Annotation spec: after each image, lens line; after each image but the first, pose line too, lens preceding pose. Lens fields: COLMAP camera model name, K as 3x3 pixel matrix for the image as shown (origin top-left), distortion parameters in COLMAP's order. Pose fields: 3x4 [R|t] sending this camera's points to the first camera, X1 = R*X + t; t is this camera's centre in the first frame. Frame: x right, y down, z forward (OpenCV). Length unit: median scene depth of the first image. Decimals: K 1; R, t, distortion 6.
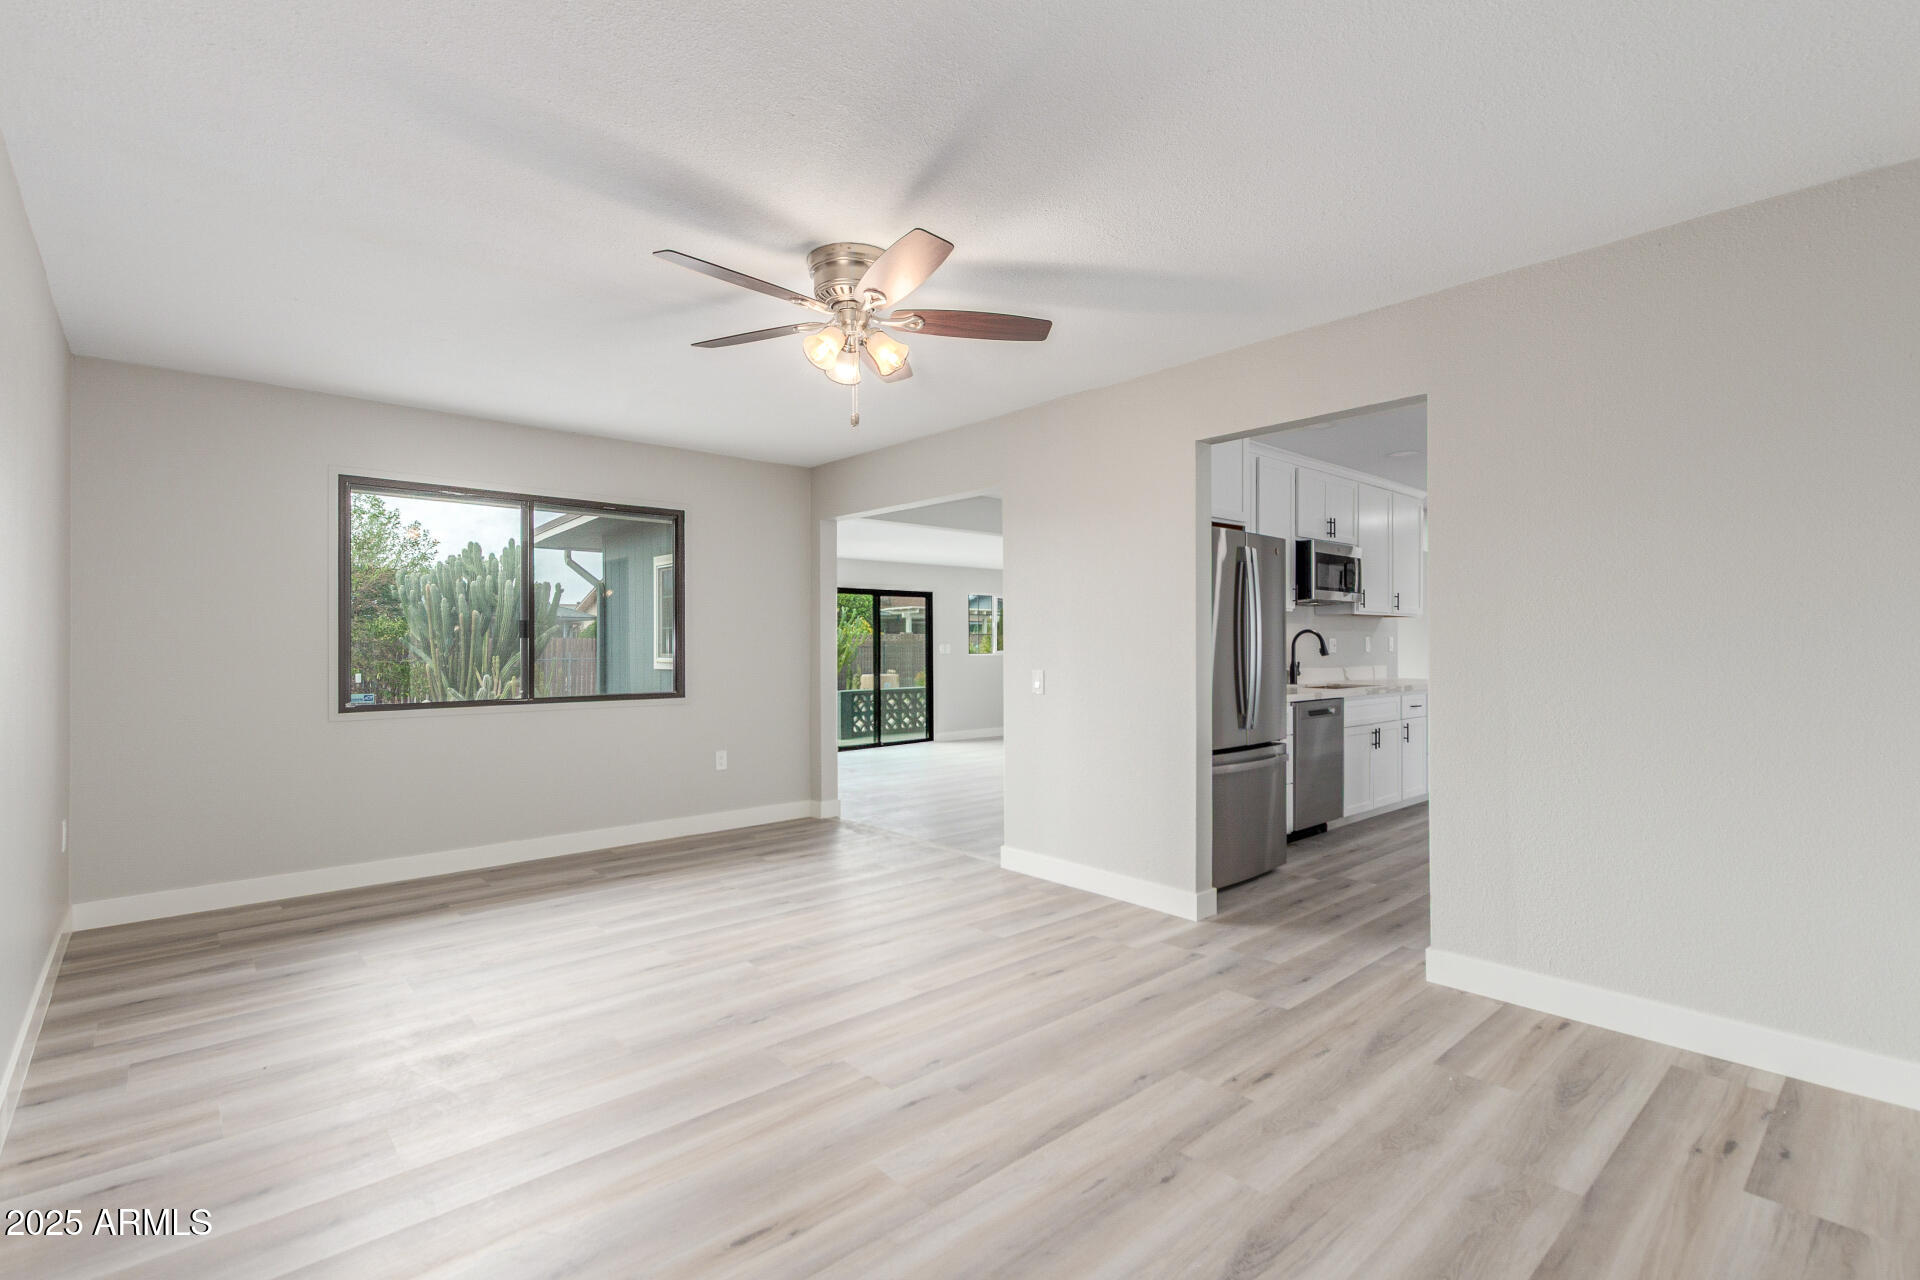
lens RADIAL K [[883.7, 0, 970.1], [0, 883.7, 642.6], [0, 0, 1]] dist [0.001188, 0.000111]
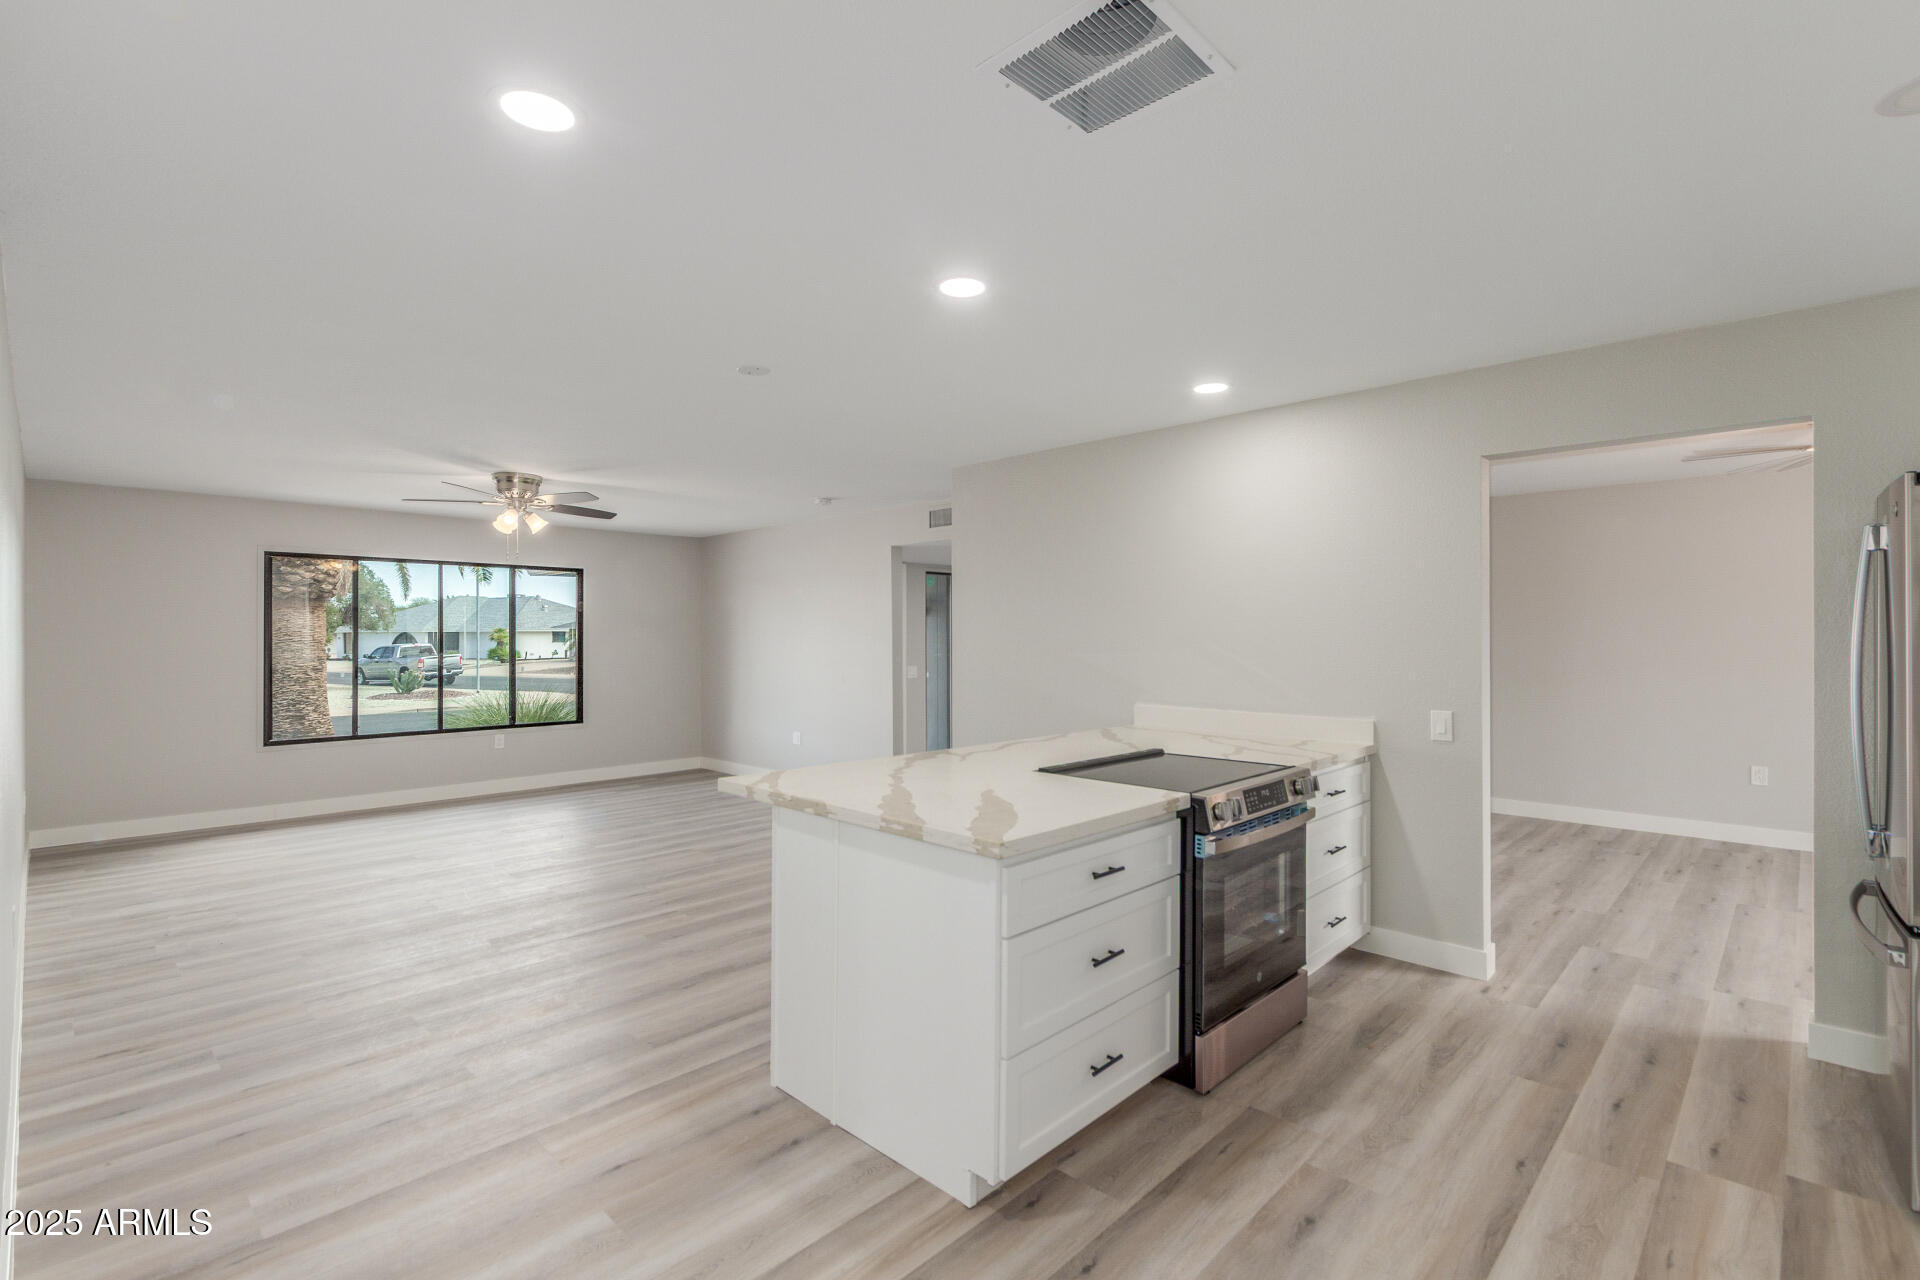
lens RADIAL K [[883.7, 0, 953.7], [0, 883.7, 638.0], [0, 0, 1]] dist [0.001188, 0.000111]
pose [[-0.998107, 0.005298, -0.061275, 1.054492], [0.004816, 0.999956, 0.008011, -0.055646], [0.061315, 0.007701, -0.998089, 1.720232]]
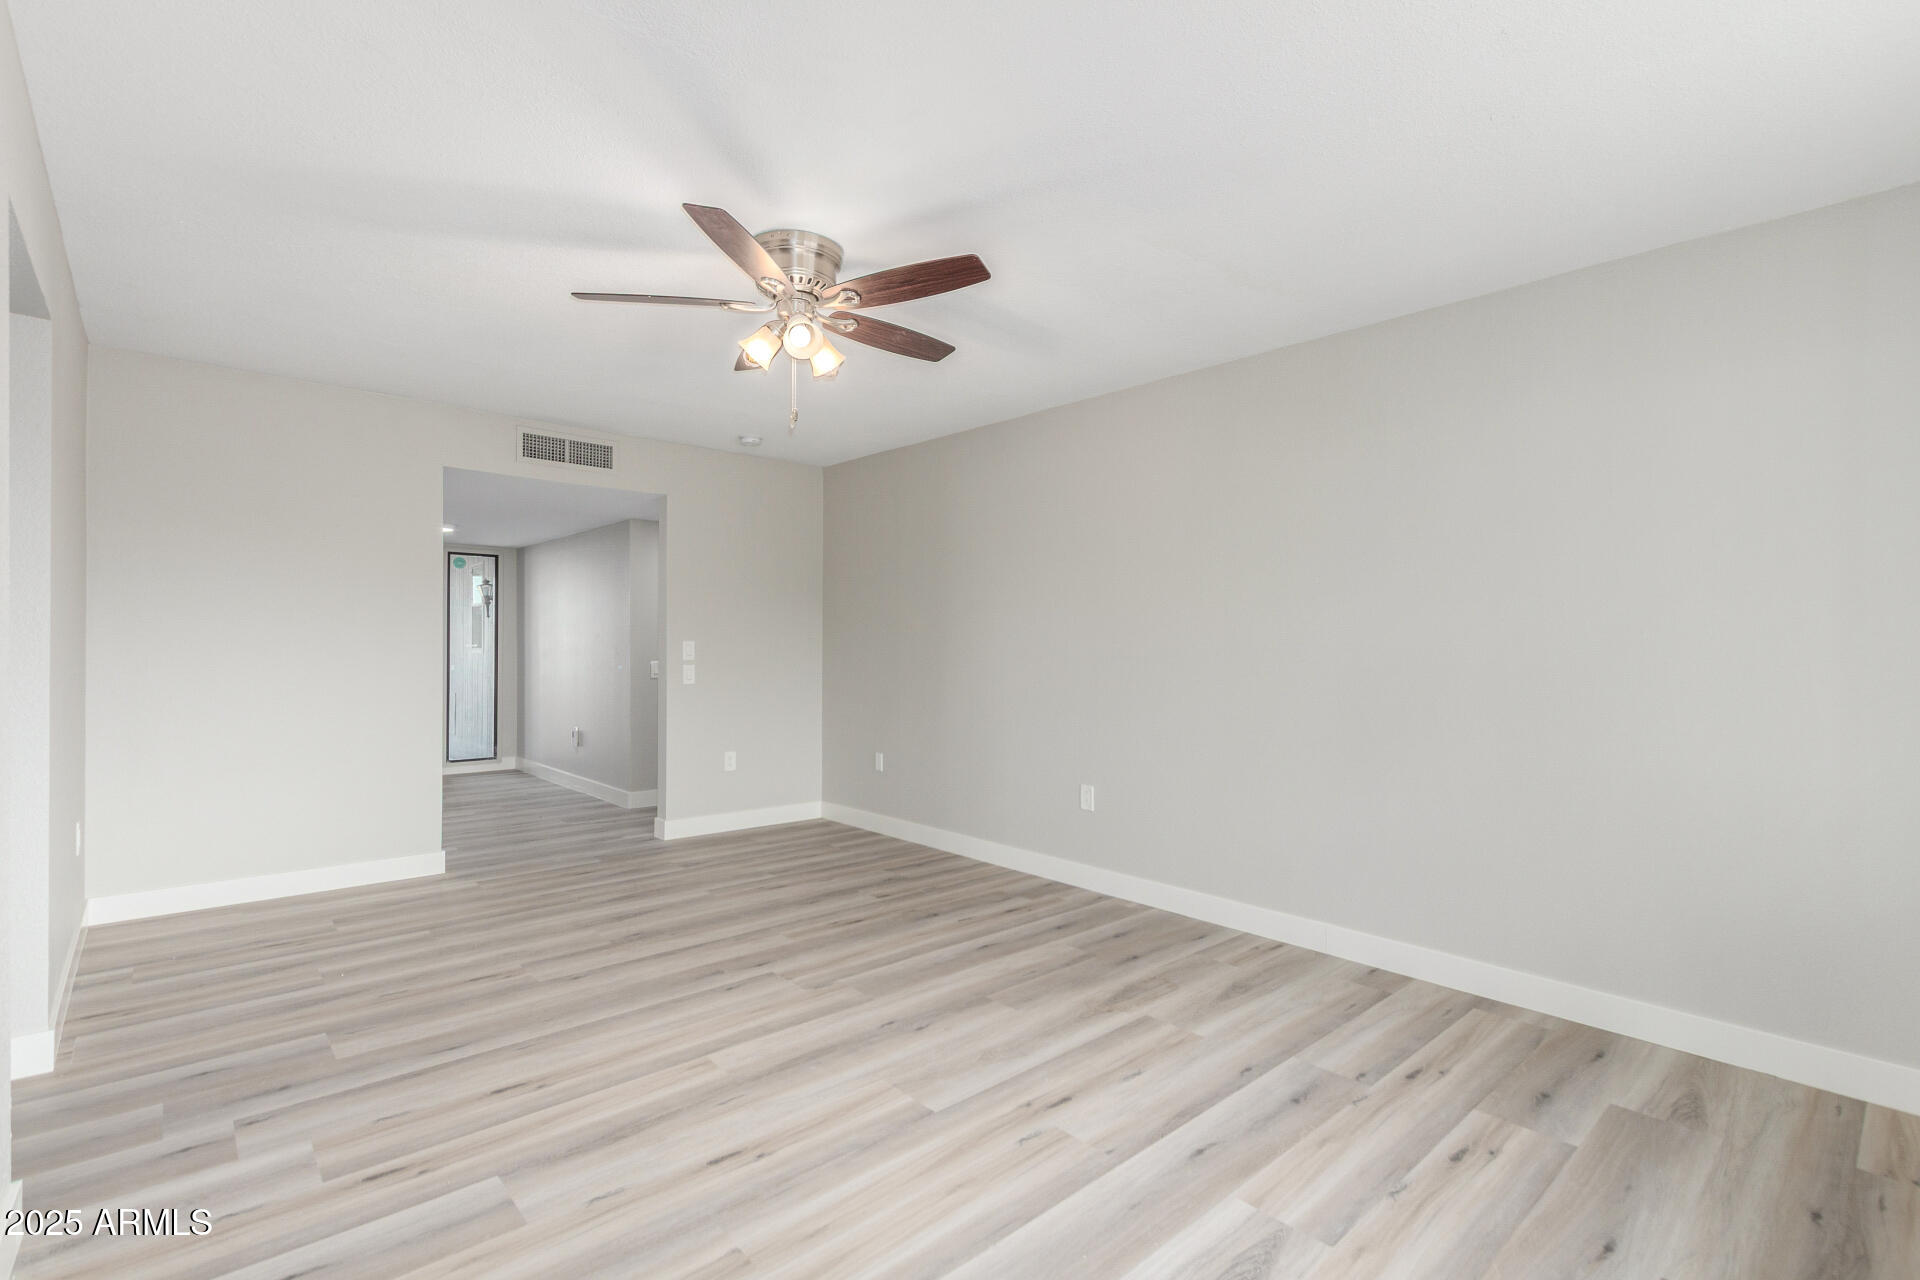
lens RADIAL K [[883.7, 0, 971.4], [0, 883.7, 641.1], [0, 0, 1]] dist [0.001188, 0.000111]
pose [[-0.999959, -0.006073, -0.006760, -0.236438], [-0.006035, 0.999966, -0.005693, 0.001159], [0.006795, -0.005652, -0.999961, 1.456552]]
